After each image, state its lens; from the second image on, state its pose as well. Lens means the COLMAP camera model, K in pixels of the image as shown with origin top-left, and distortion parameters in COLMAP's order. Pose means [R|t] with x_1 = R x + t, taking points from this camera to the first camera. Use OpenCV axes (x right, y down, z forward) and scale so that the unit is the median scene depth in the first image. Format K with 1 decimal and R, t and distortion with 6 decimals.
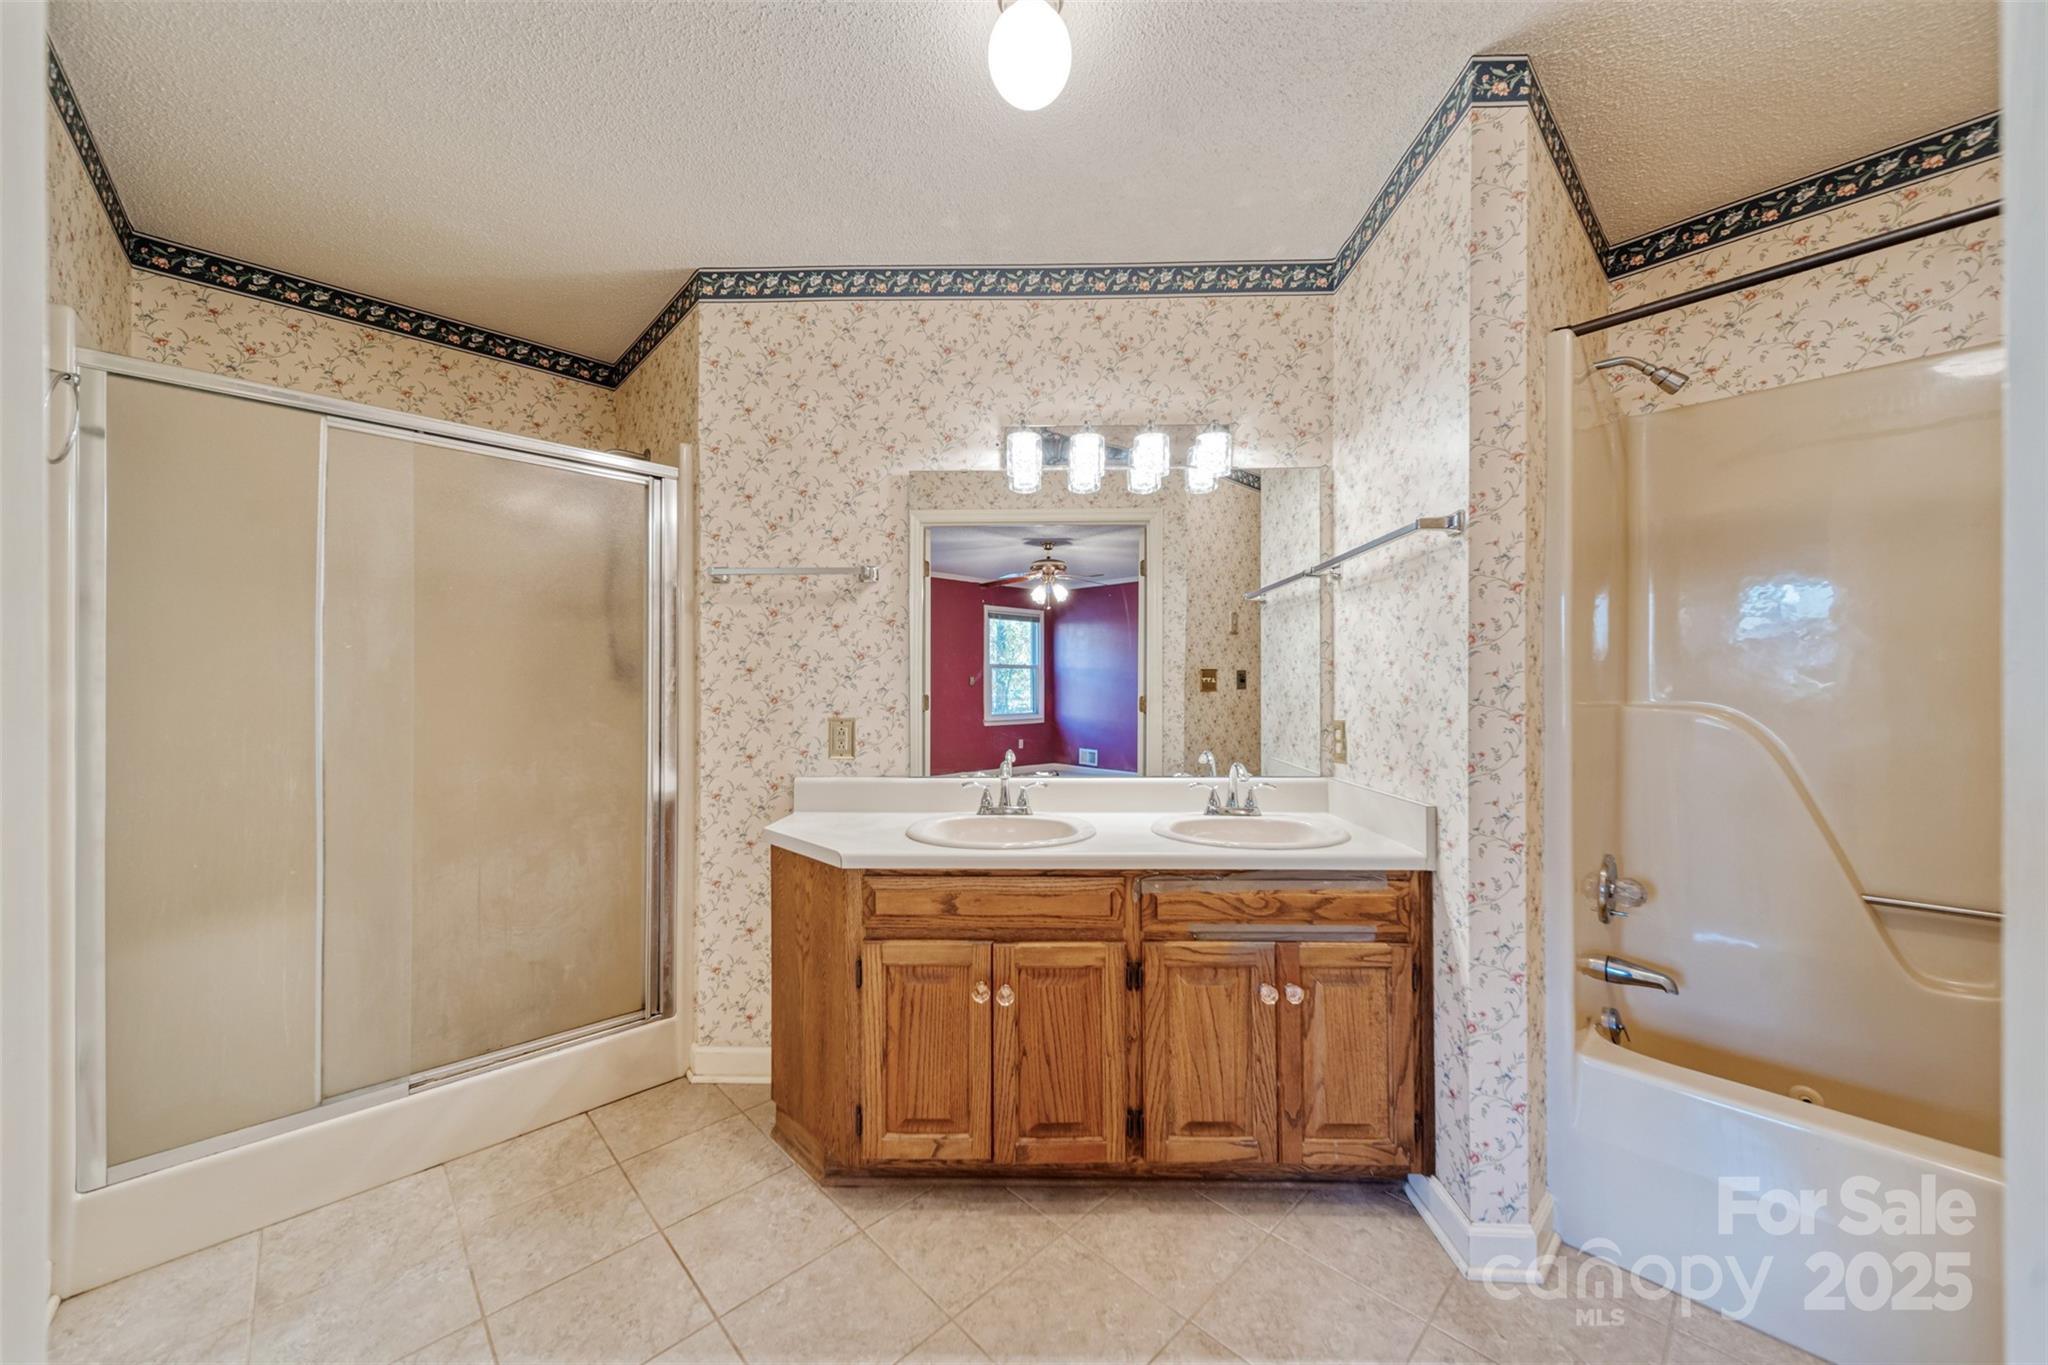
lens RADIAL K [[730.5, 0, 1028.9], [0, 730.5, 685.3], [0, 0, 1]] dist [0.003112, -0.000118]
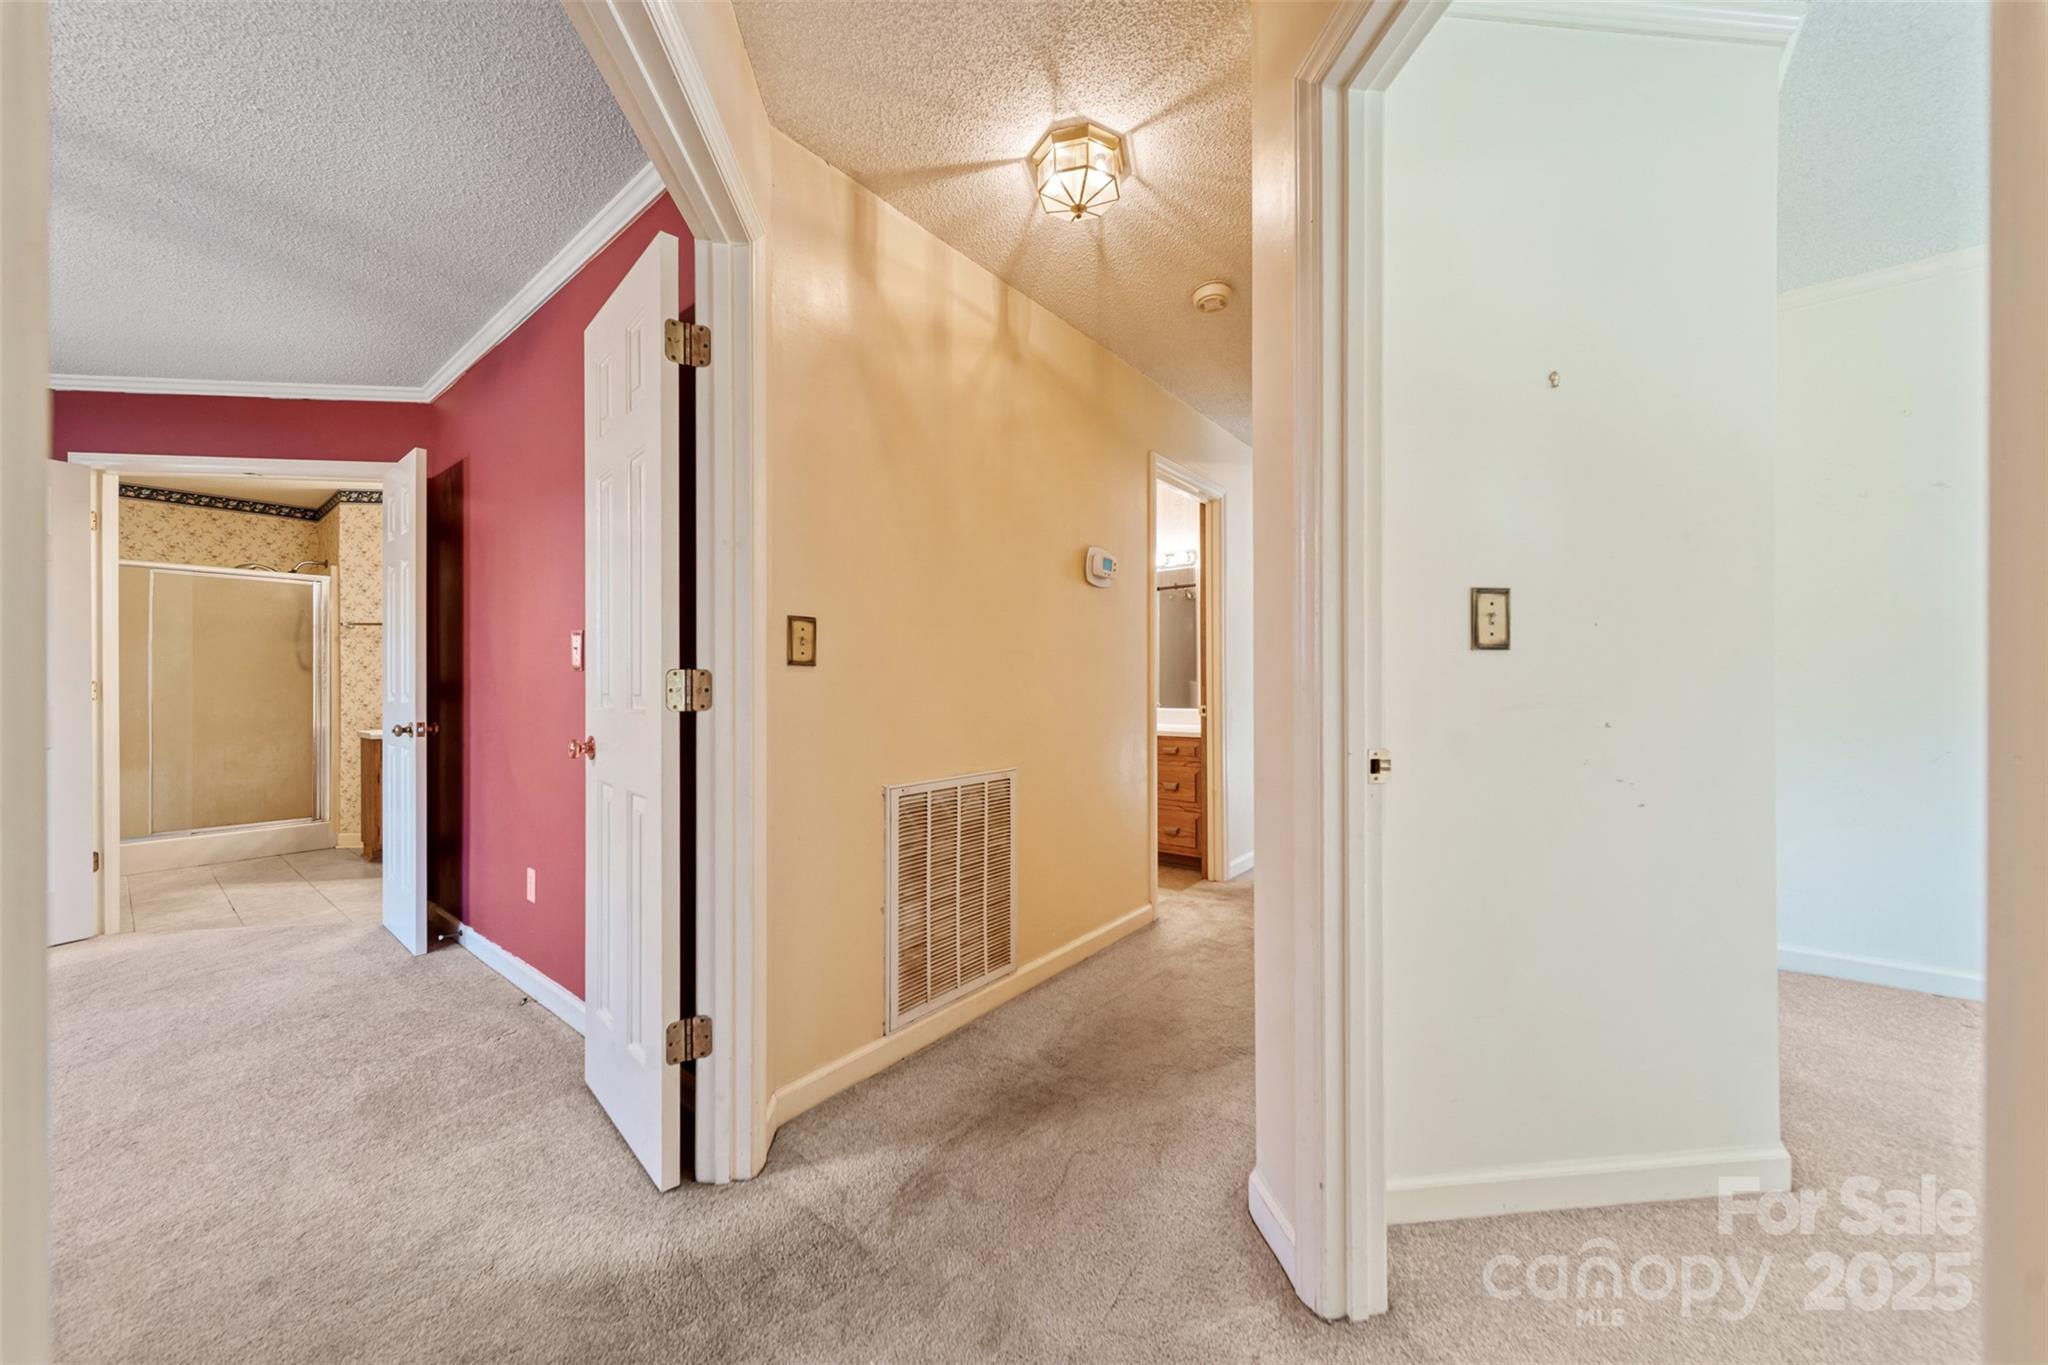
lens RADIAL K [[730.5, 0, 1028.9], [0, 730.5, 685.3], [0, 0, 1]] dist [0.003112, -0.000118]
pose [[0.991506, -0.003587, 0.130012, 1.402563], [0.003608, 0.999993, 0.000075, 0.044908], [-0.130011, 0.000394, 0.991512, -1.562428]]
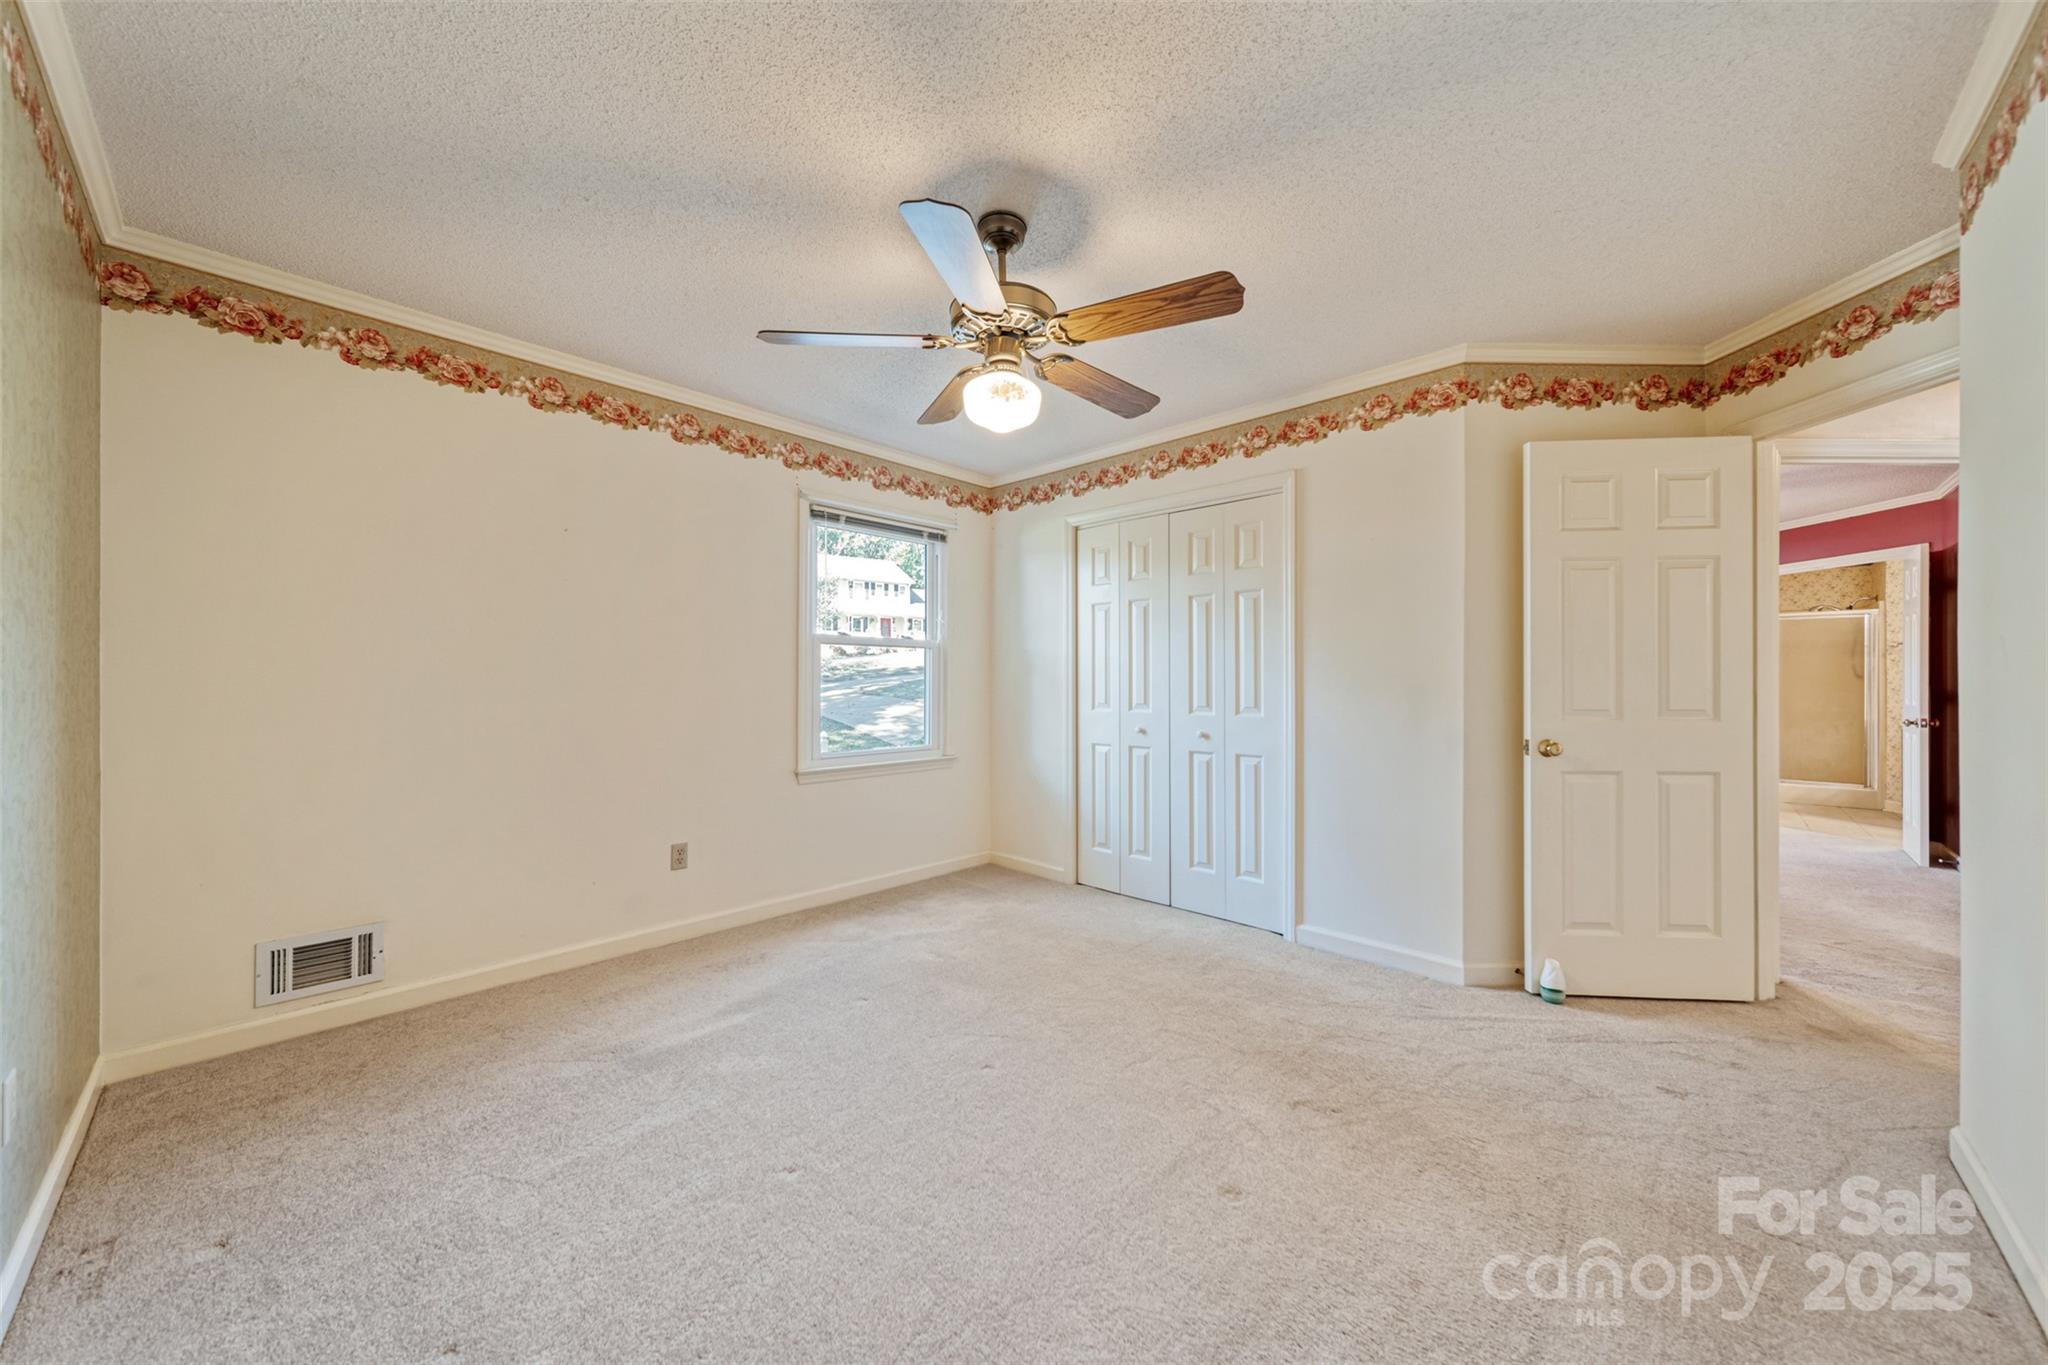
lens RADIAL K [[711.8, 0, 1025.5], [0, 711.8, 682.5], [0, 0, 1]] dist [0.000041, -0.001553]
pose [[0.038947, 0.000743, -0.999241, 2.414668], [0.001437, 0.999999, 0.000800, -0.000296], [0.999240, -0.001467, 0.038946, -2.755359]]
